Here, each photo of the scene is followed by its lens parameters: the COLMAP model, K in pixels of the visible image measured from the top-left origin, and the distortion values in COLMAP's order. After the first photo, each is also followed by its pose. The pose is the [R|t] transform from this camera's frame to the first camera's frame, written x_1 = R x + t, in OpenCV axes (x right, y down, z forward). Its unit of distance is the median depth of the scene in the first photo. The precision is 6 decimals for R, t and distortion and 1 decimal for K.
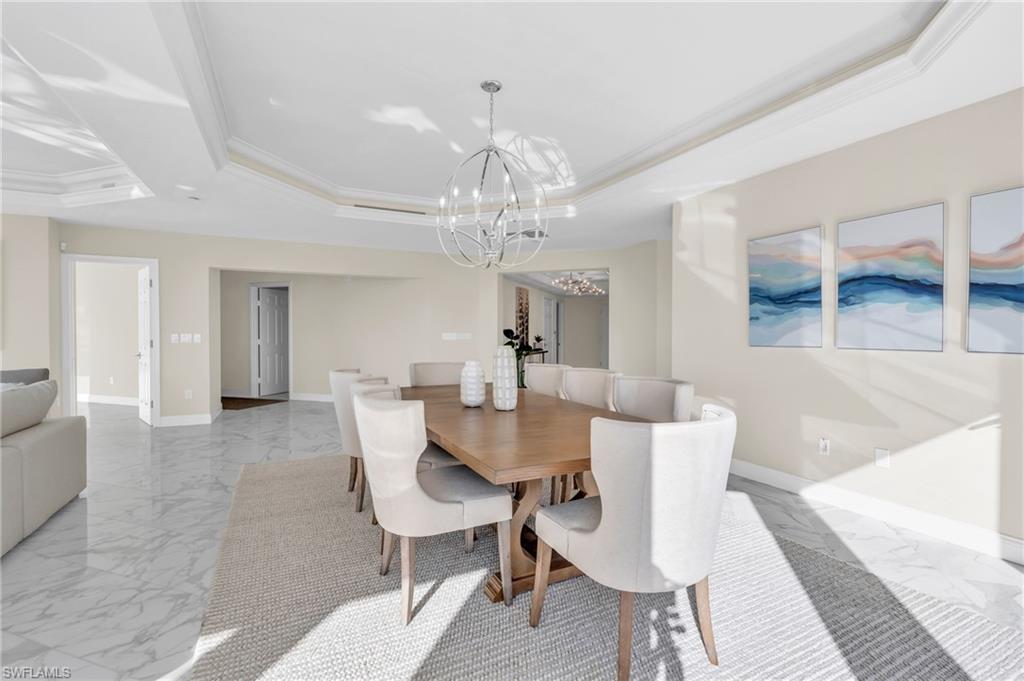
lens RADIAL K [[464.2, 0, 510.8], [0, 464.2, 339.6], [0, 0, 1]] dist [0.002987, 0.001027]
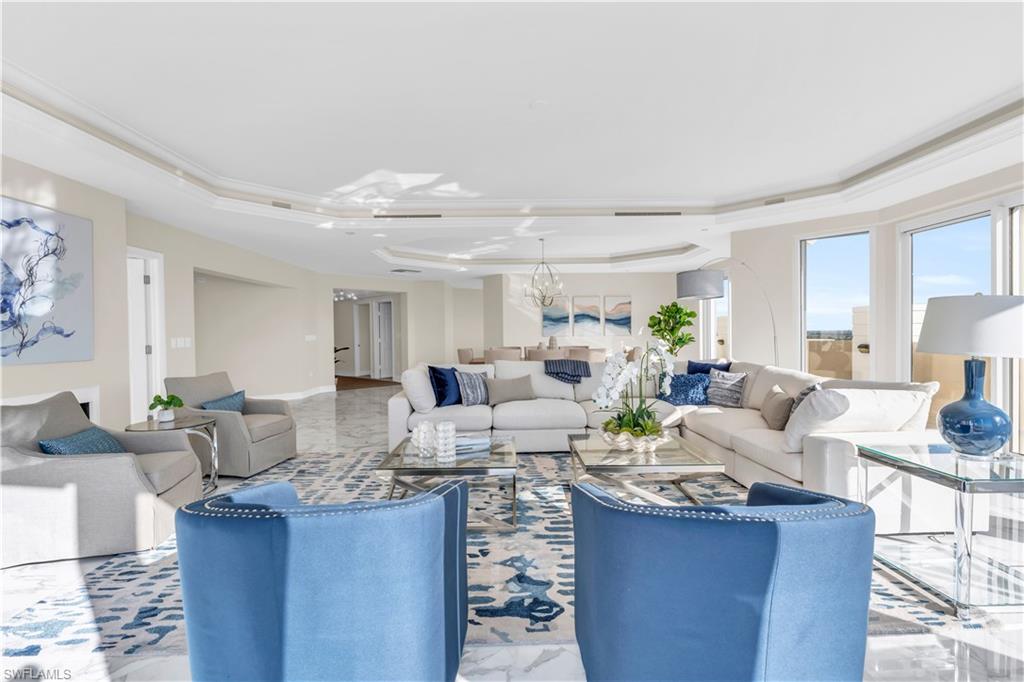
lens RADIAL K [[464.2, 0, 513.7], [0, 464.2, 337.8], [0, 0, 1]] dist [0.002987, 0.001027]
pose [[0.414049, -0.016111, 0.910112, -2.342135], [0.028970, 0.999570, 0.004515, 0.006085], [-0.909793, 0.024497, 0.414338, 0.020068]]
